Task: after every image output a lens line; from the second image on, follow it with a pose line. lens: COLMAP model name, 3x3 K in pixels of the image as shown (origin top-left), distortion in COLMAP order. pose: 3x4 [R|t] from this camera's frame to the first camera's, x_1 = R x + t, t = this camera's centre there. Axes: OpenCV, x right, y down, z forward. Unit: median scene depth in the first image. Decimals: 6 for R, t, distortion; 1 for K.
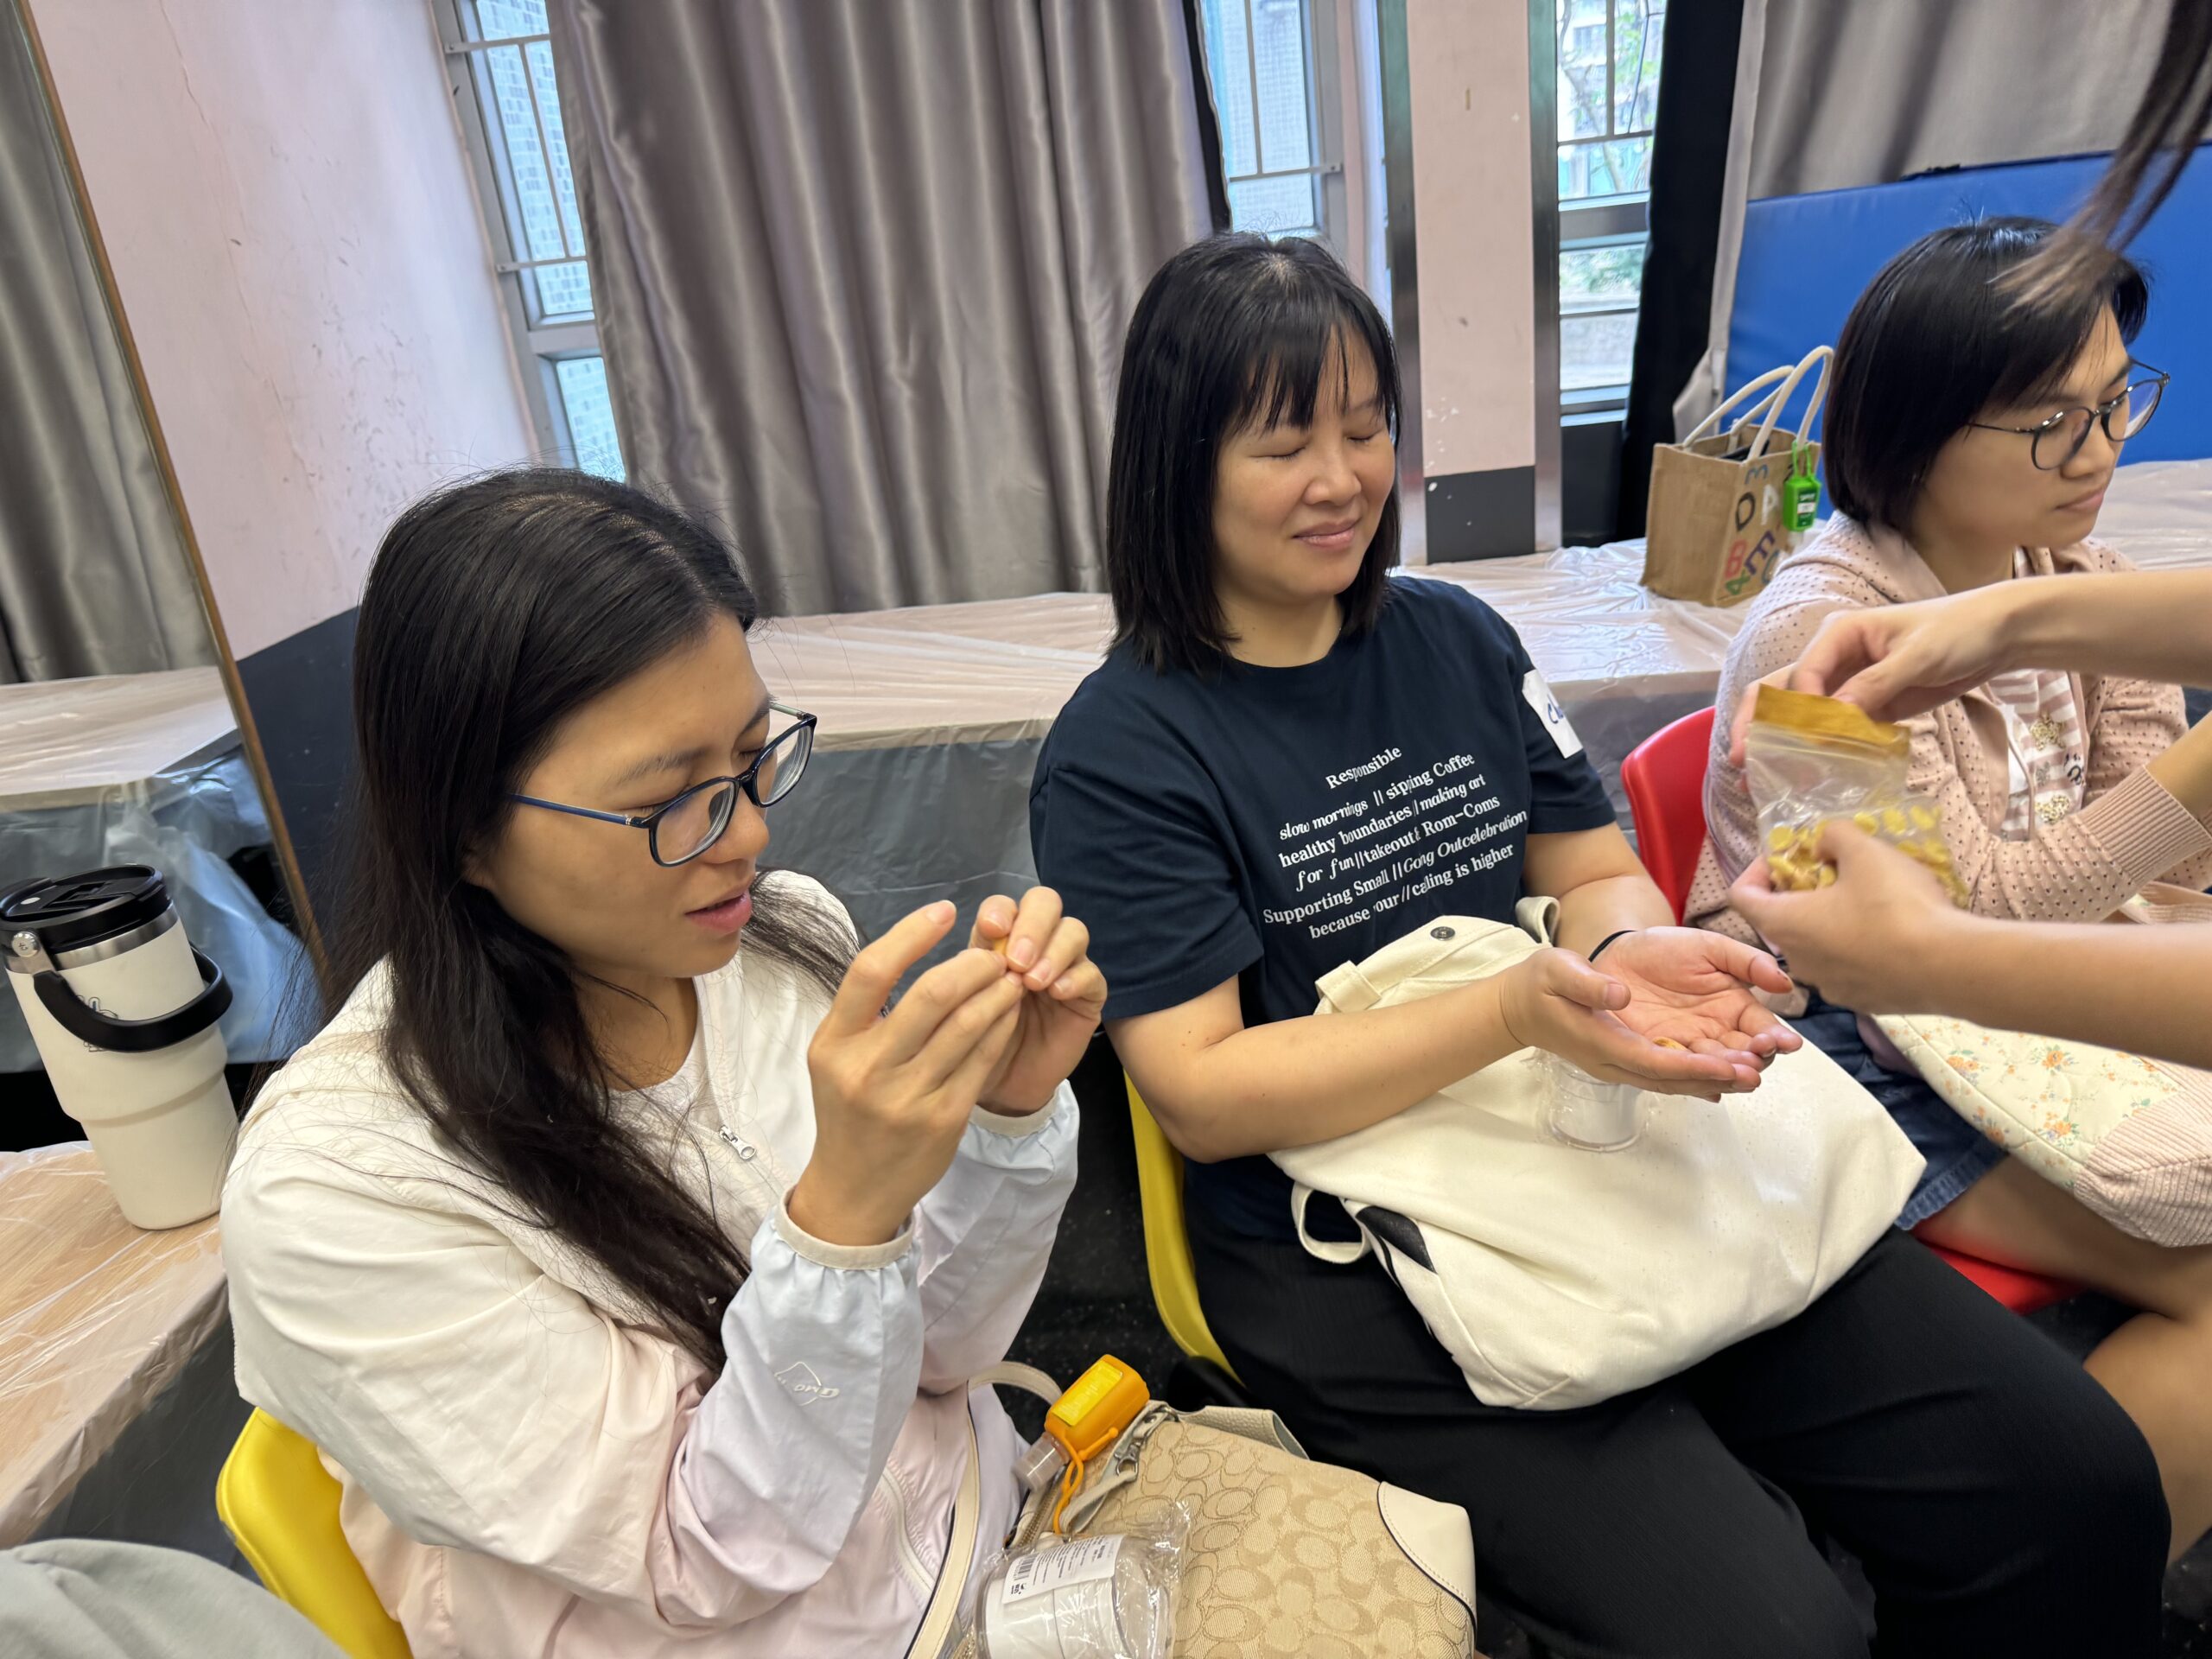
lens RADIAL K [[1576.1, 0, 1104.6], [0, 1576.1, 831.4], [0, 0, 1]] dist [-0.002406, -0.000783]
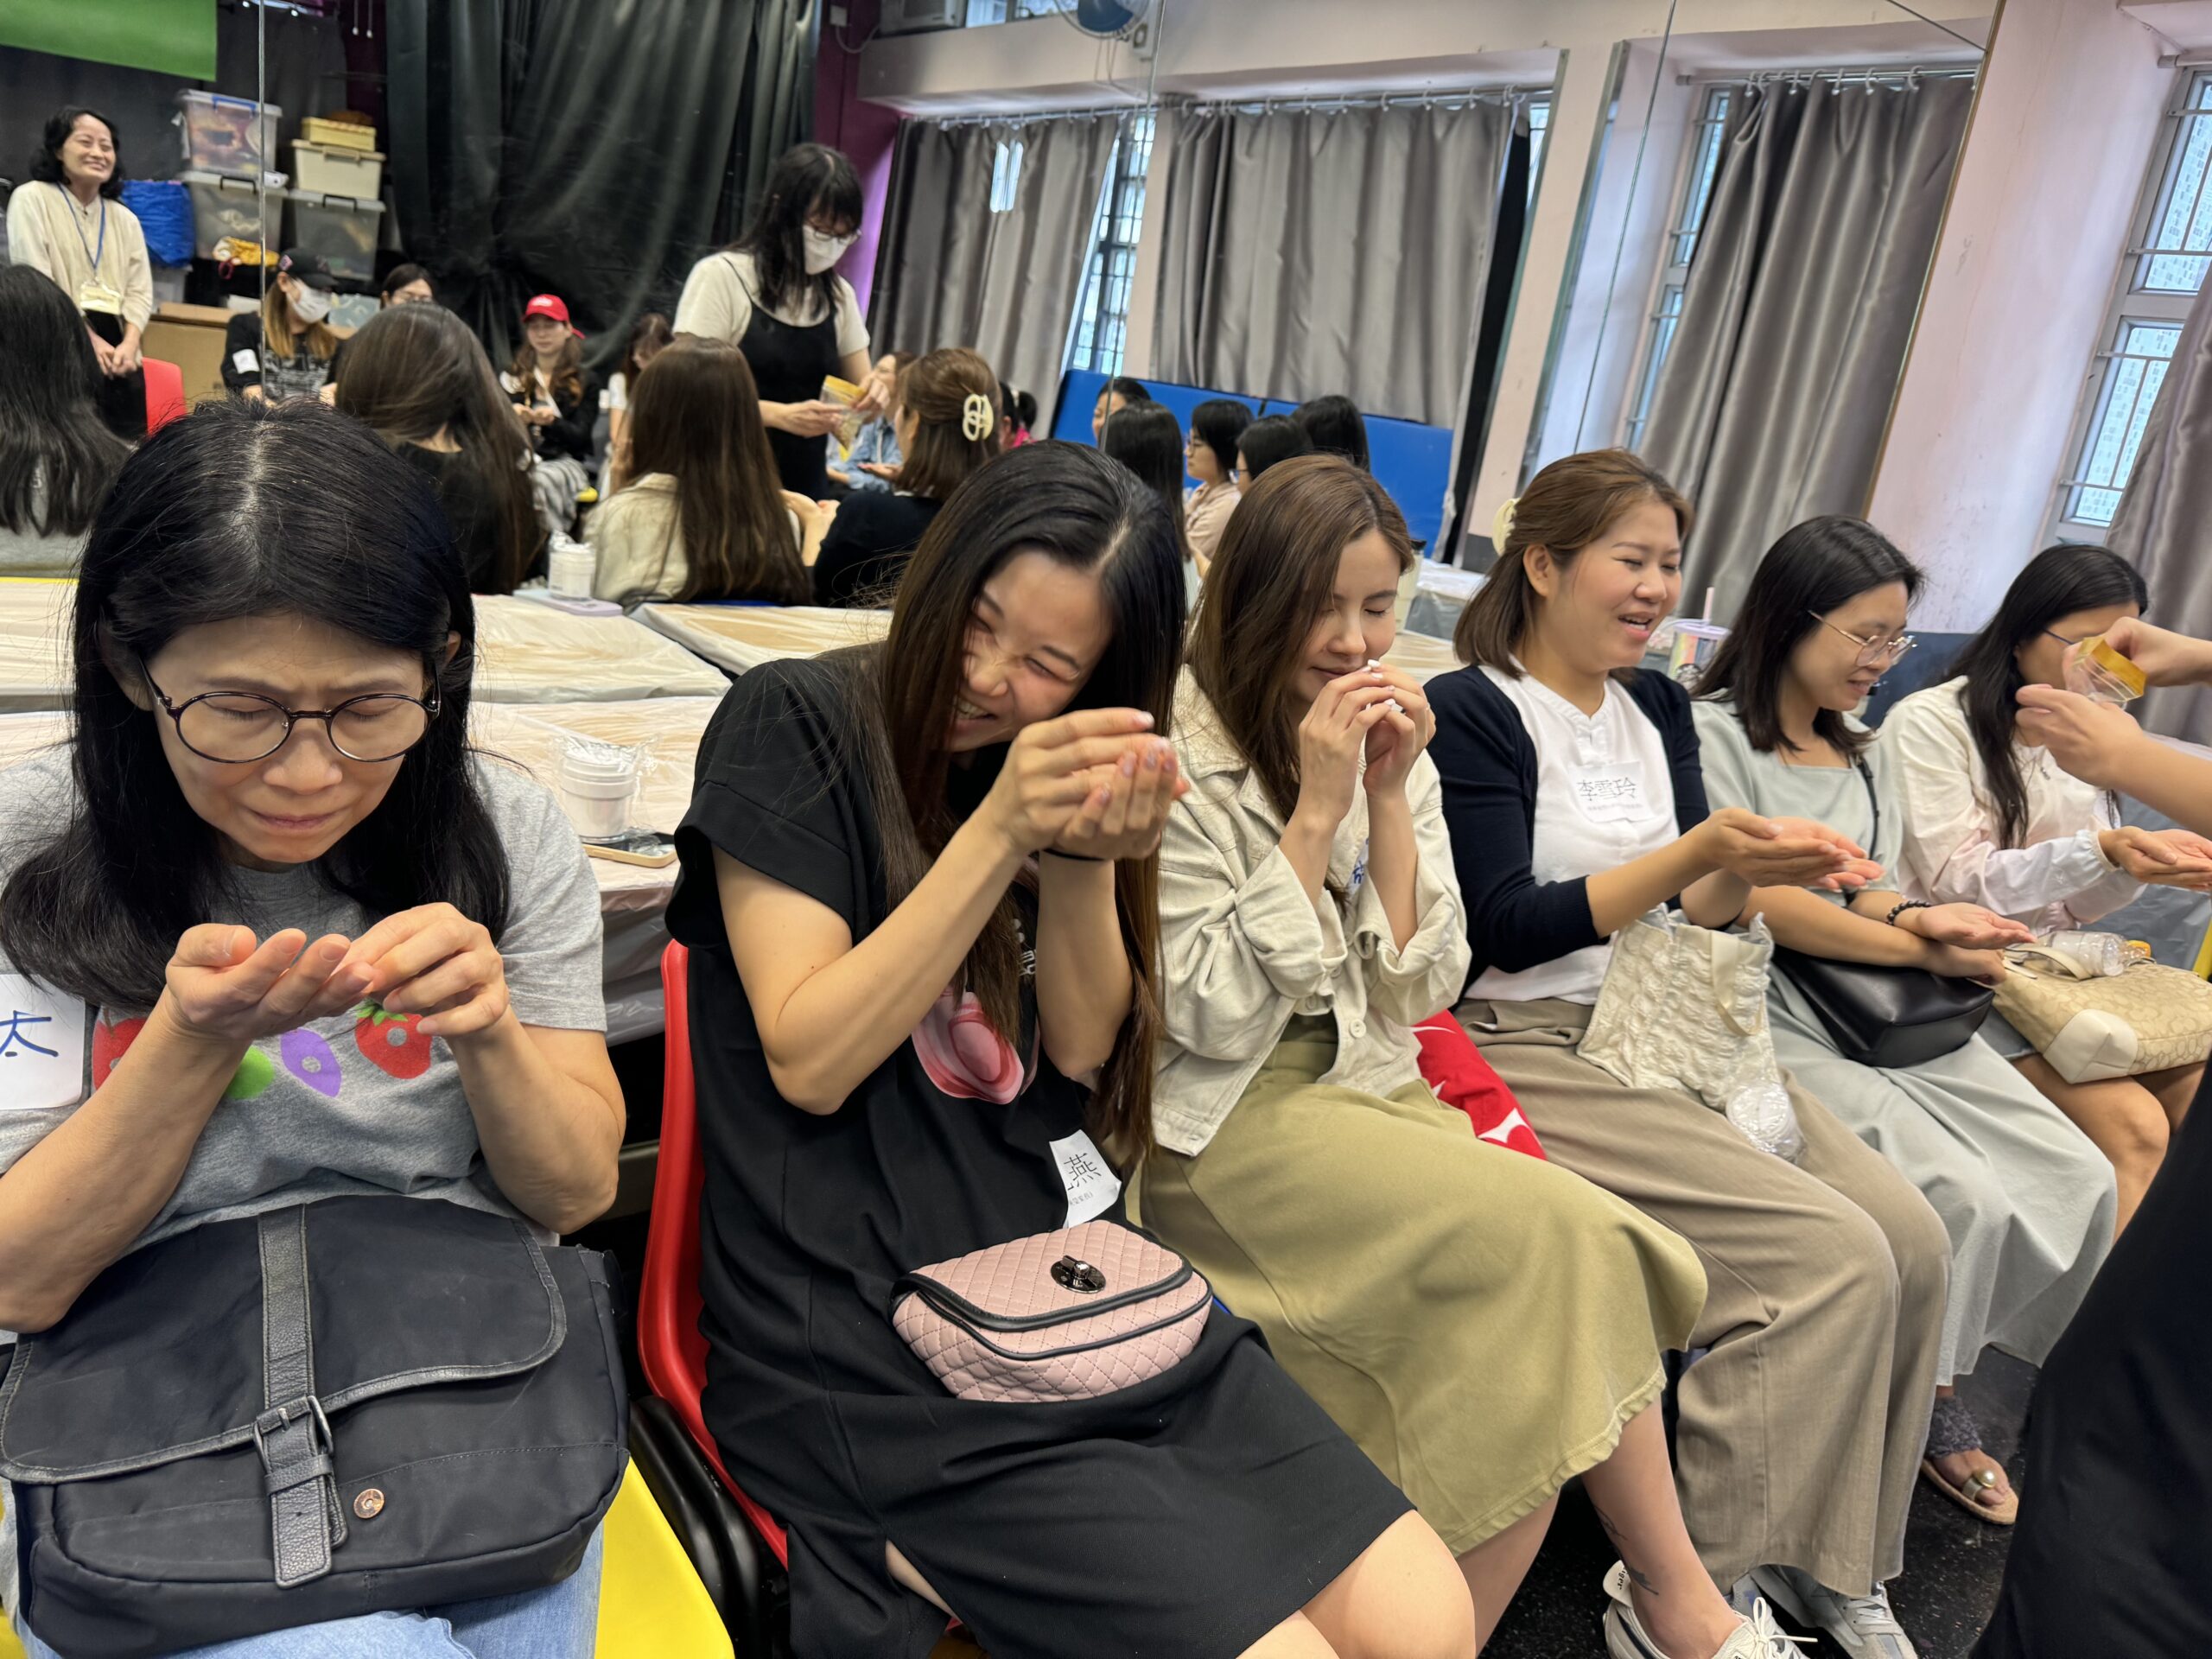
lens RADIAL K [[1576.1, 0, 1106.4], [0, 1576.1, 827.9], [0, 0, 1]] dist [-0.002406, -0.000783]
pose [[0.633420, 0.394247, -0.665844, 0.375137], [-0.458040, 0.884564, 0.088015, 0.473085], [0.623681, 0.249233, 0.740881, -1.294309]]
